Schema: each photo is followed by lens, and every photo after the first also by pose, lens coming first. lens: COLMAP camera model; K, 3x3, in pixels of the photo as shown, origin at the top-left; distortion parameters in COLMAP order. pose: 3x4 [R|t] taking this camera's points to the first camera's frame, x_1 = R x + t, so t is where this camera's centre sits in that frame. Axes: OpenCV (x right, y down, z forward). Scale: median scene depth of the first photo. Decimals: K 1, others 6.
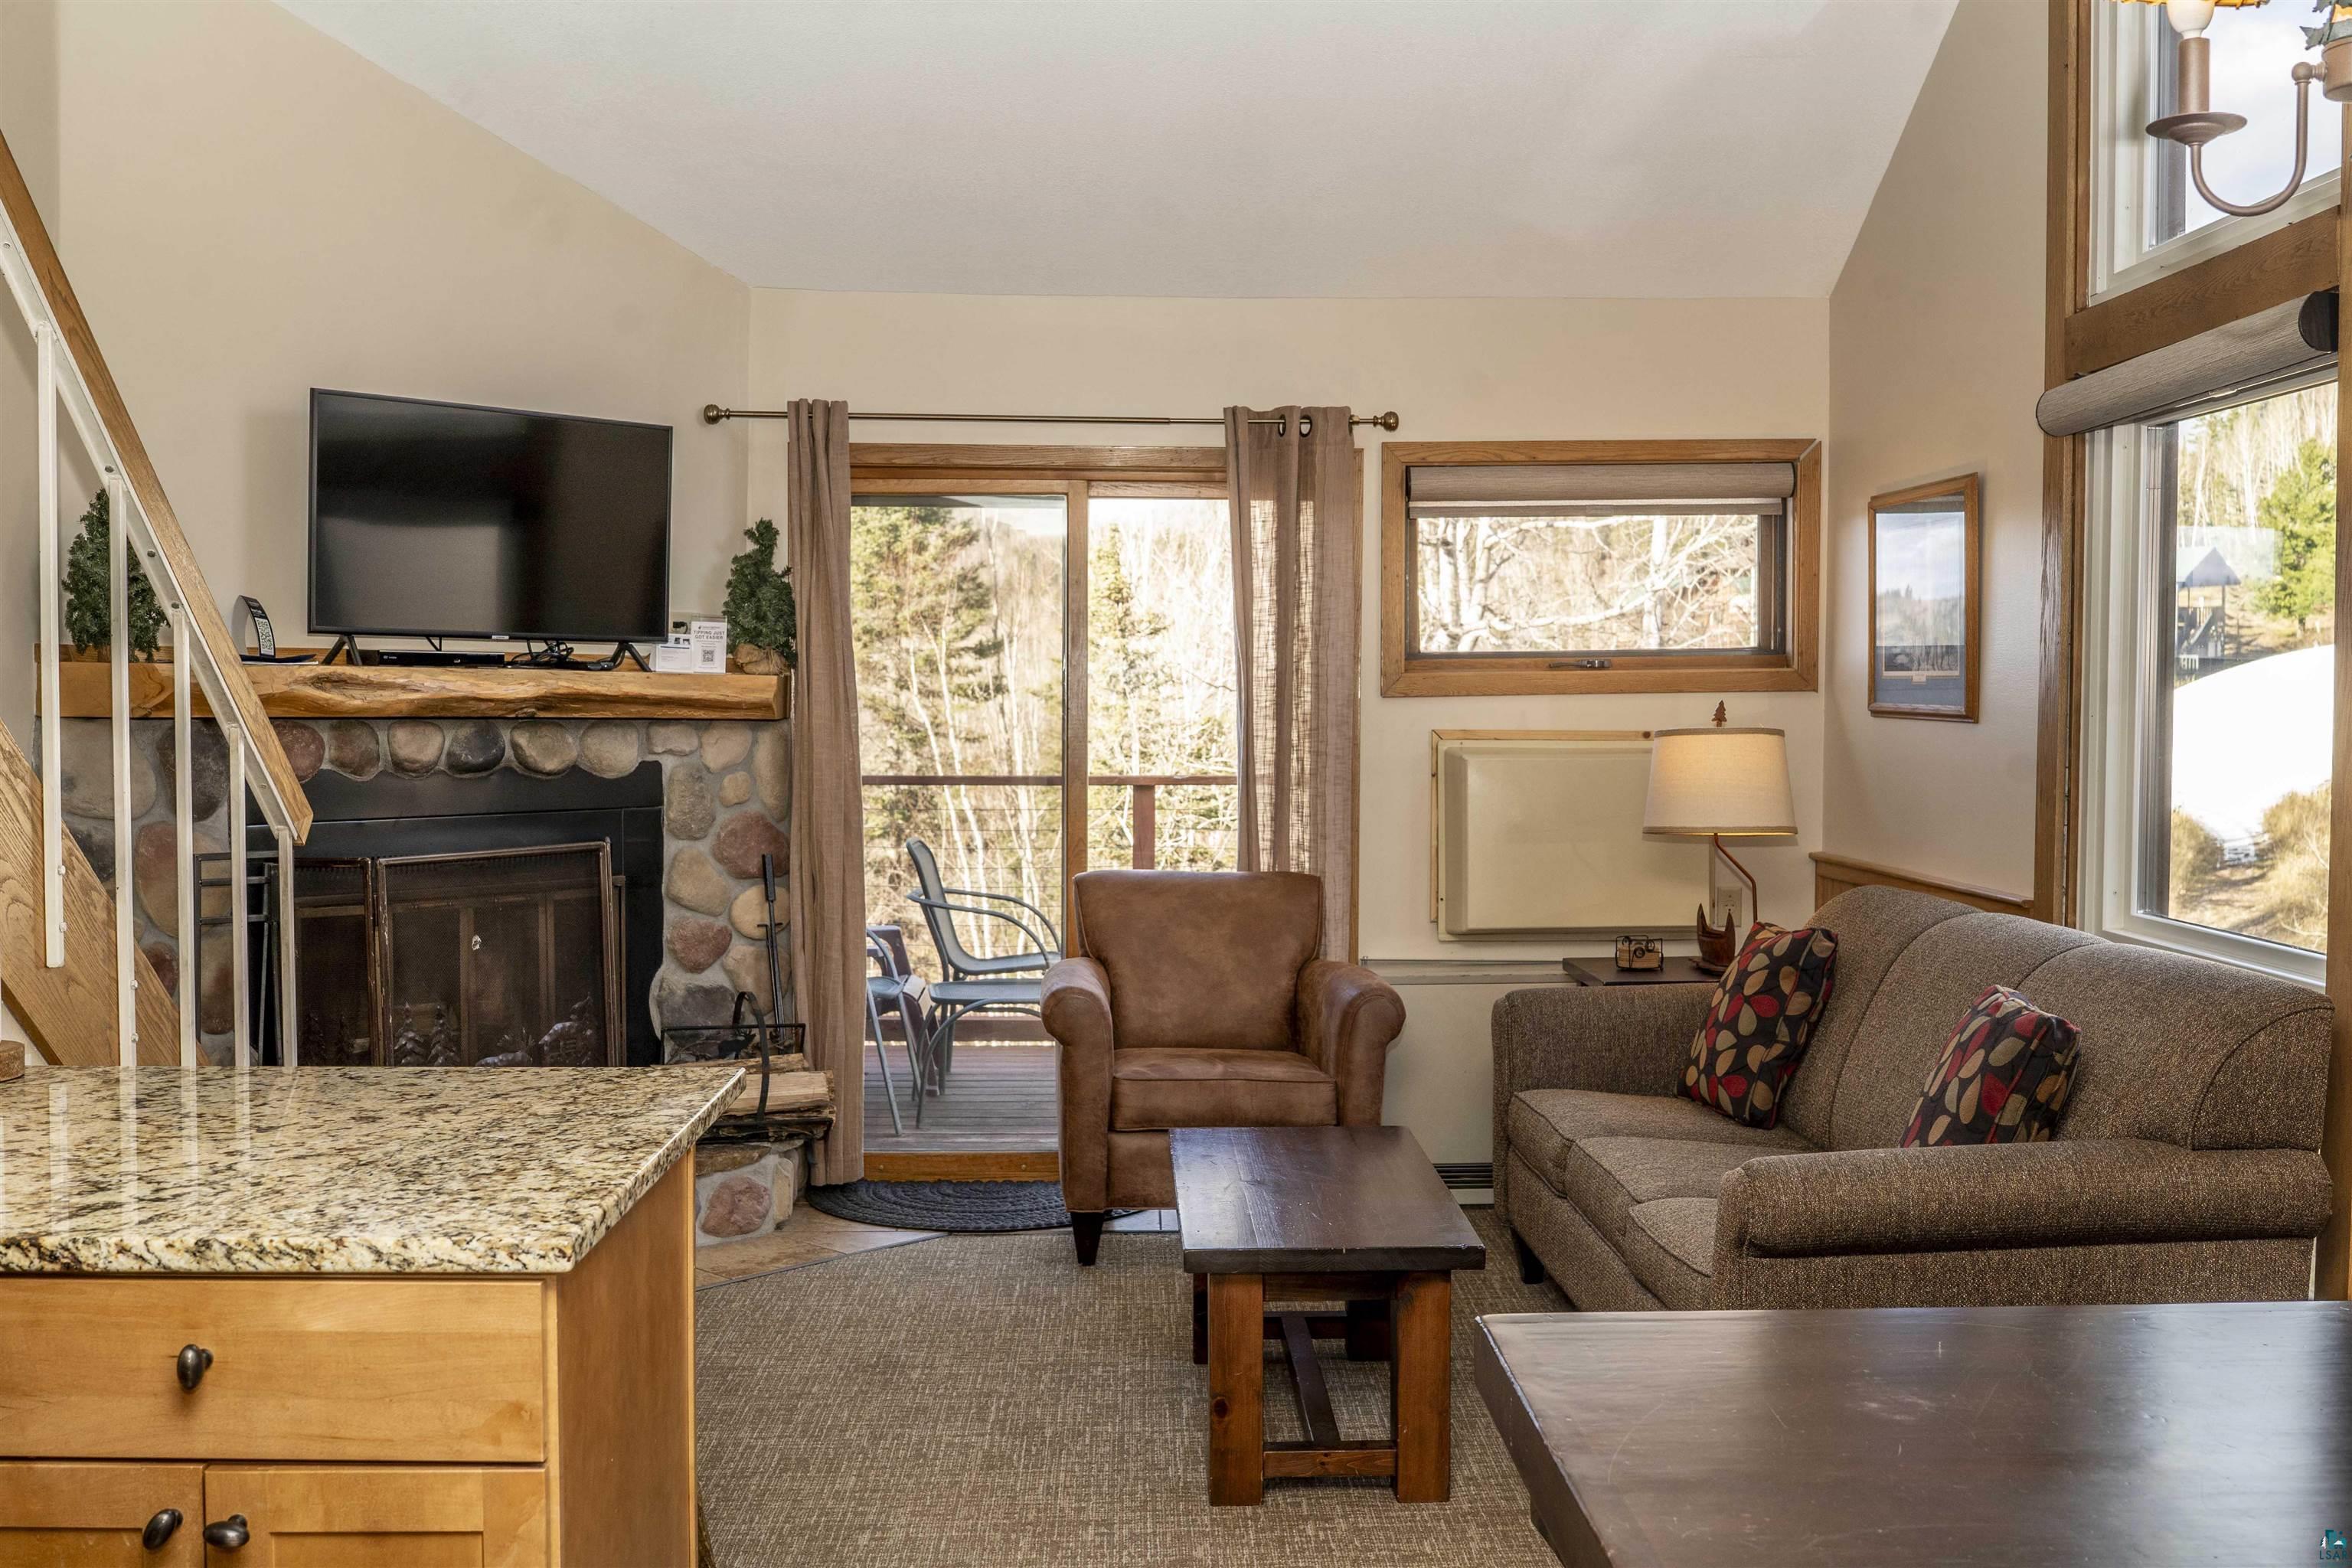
lens RADIAL K [[2286.6, 0, 1176.0], [0, 2286.6, 784.0], [0, 0, 1]] dist [-0.056064, 0.025160]
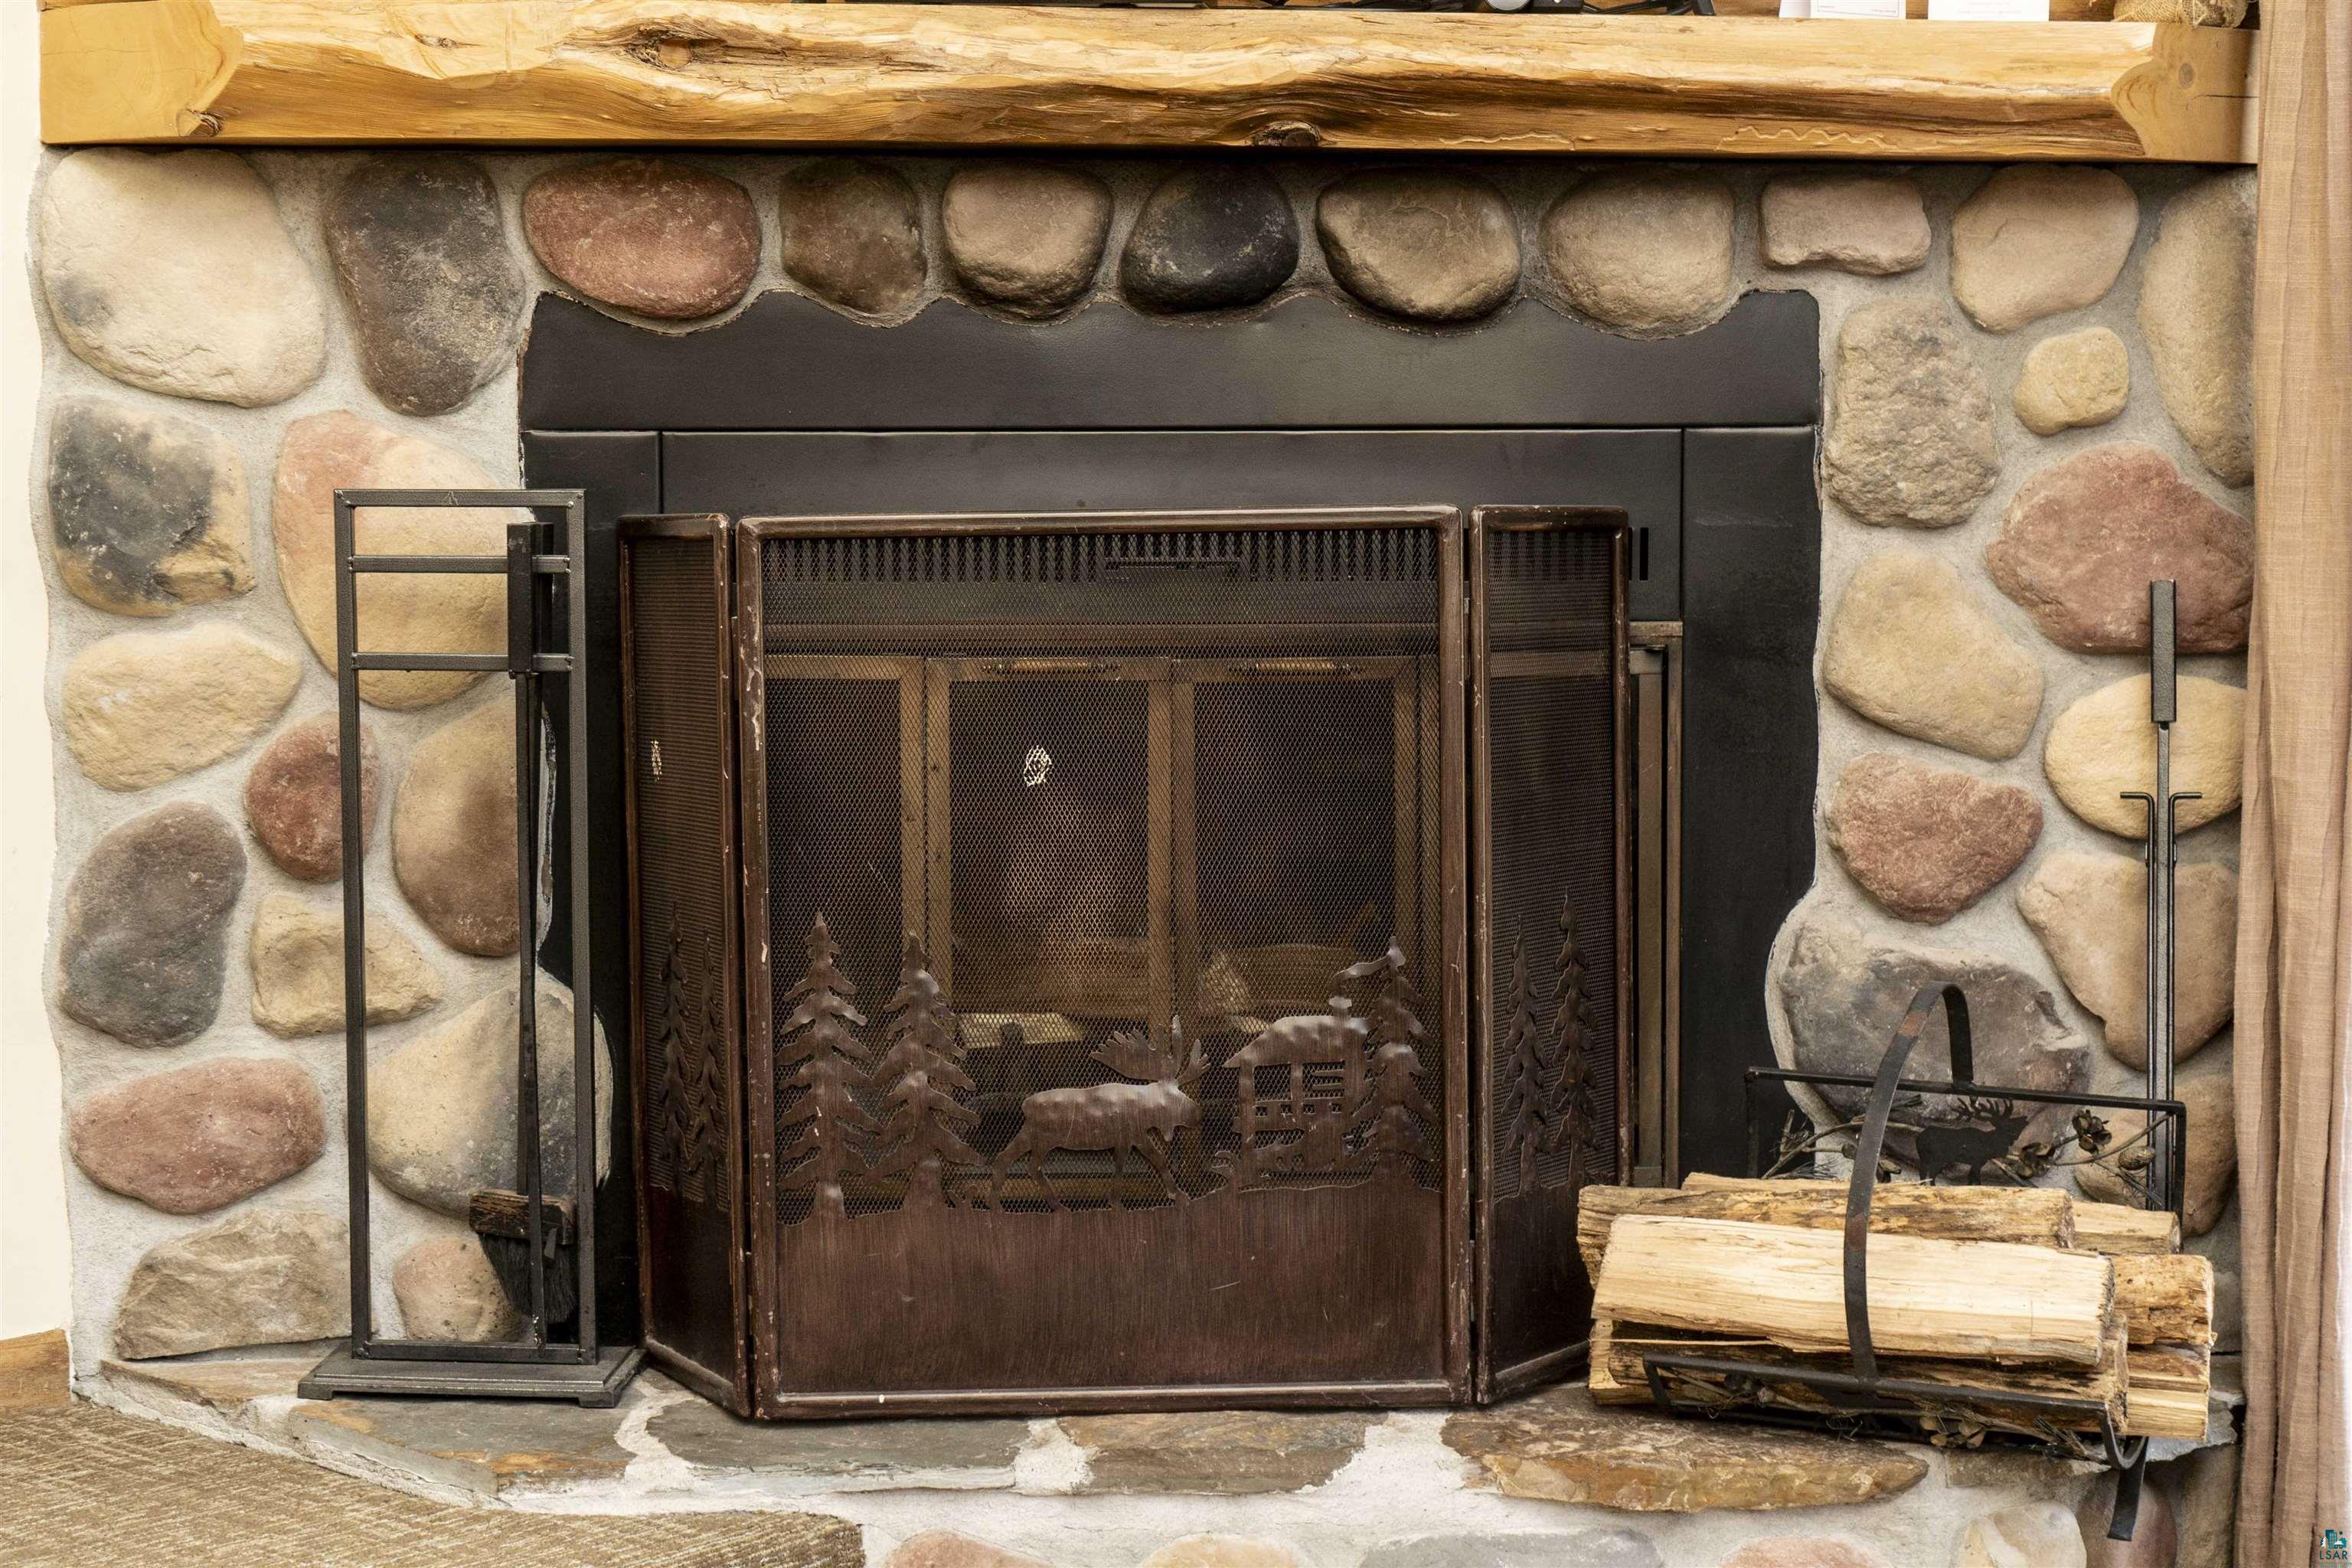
lens RADIAL K [[4477.7, 0, 1124.6], [0, 4477.7, 785.2], [0, 0, 1]] dist [0.053553, 0.121450]
pose [[0.701295, 0.054278, -0.710802, 0.201102], [-0.027487, 0.998415, 0.049122, 0.036811], [0.712341, -0.014911, 0.701675, 0.500035]]
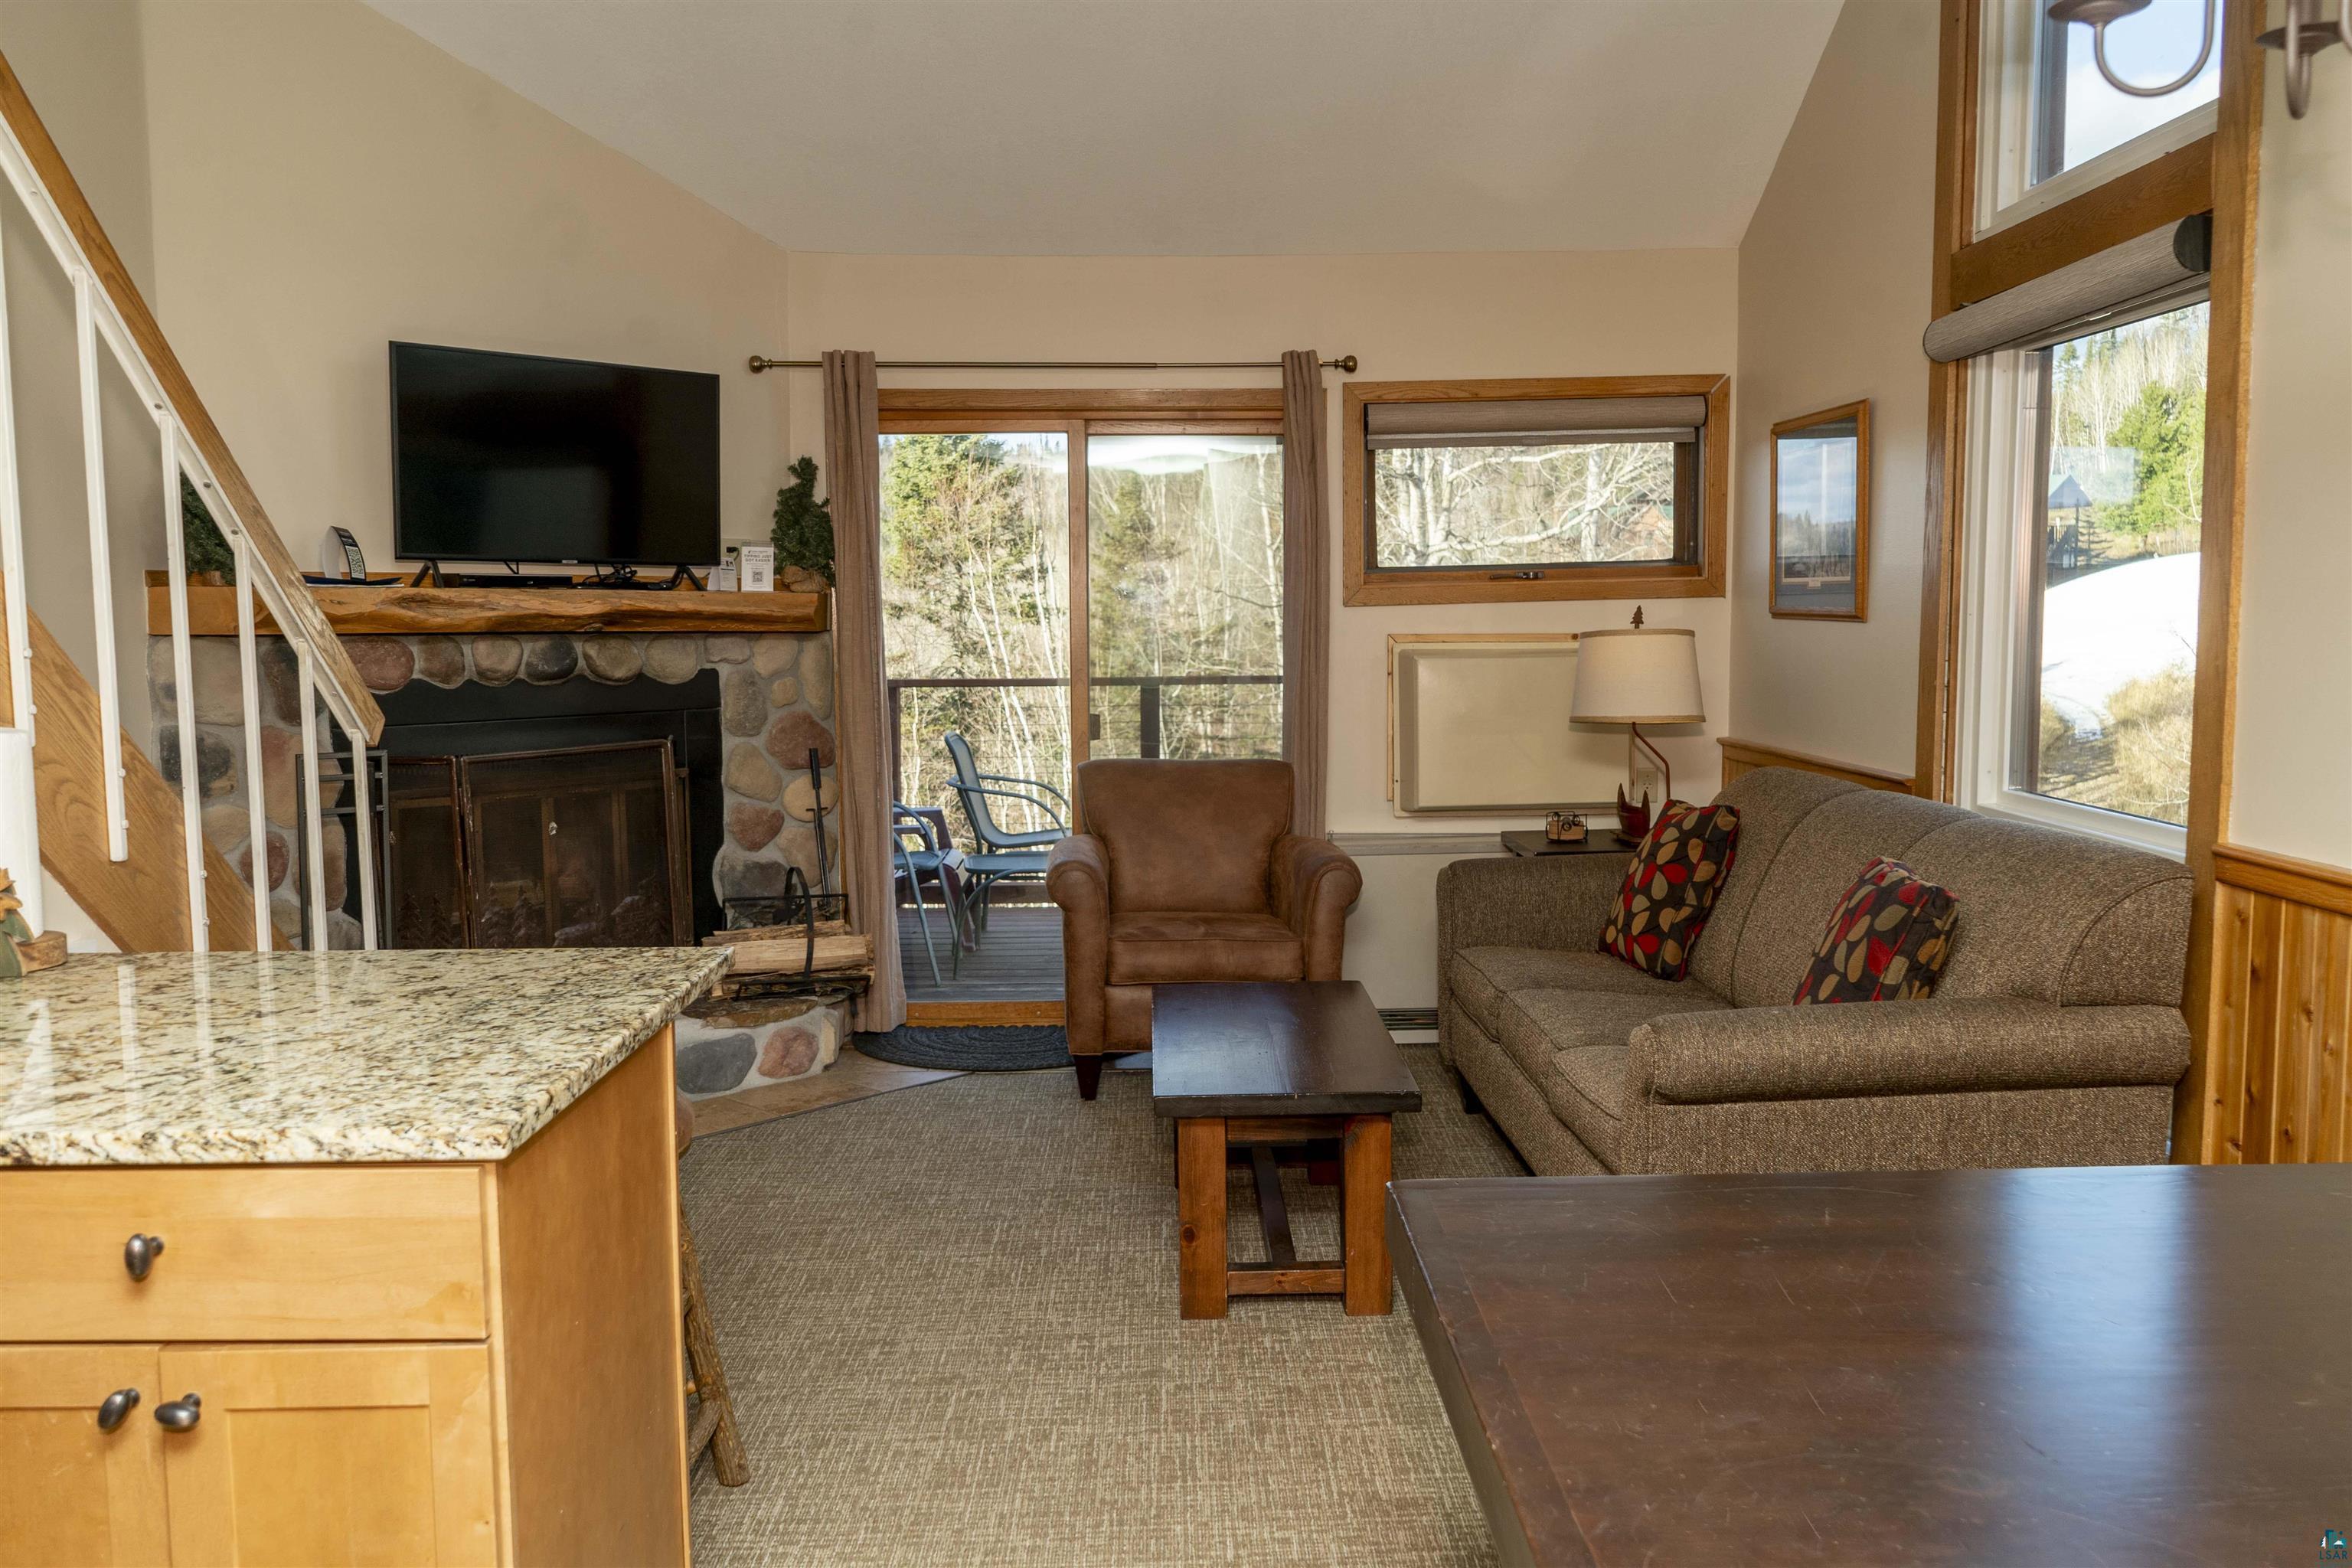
lens RADIAL K [[1879.1, 0, 1179.4], [0, 1879.1, 789.7], [0, 0, 1]] dist [-0.011861, 0.007814]
pose [[0.999887, -0.009894, -0.011326, 0.019541], [0.010516, 0.998364, 0.056200, 0.000259], [0.010751, -0.056313, 0.998355, 0.055696]]
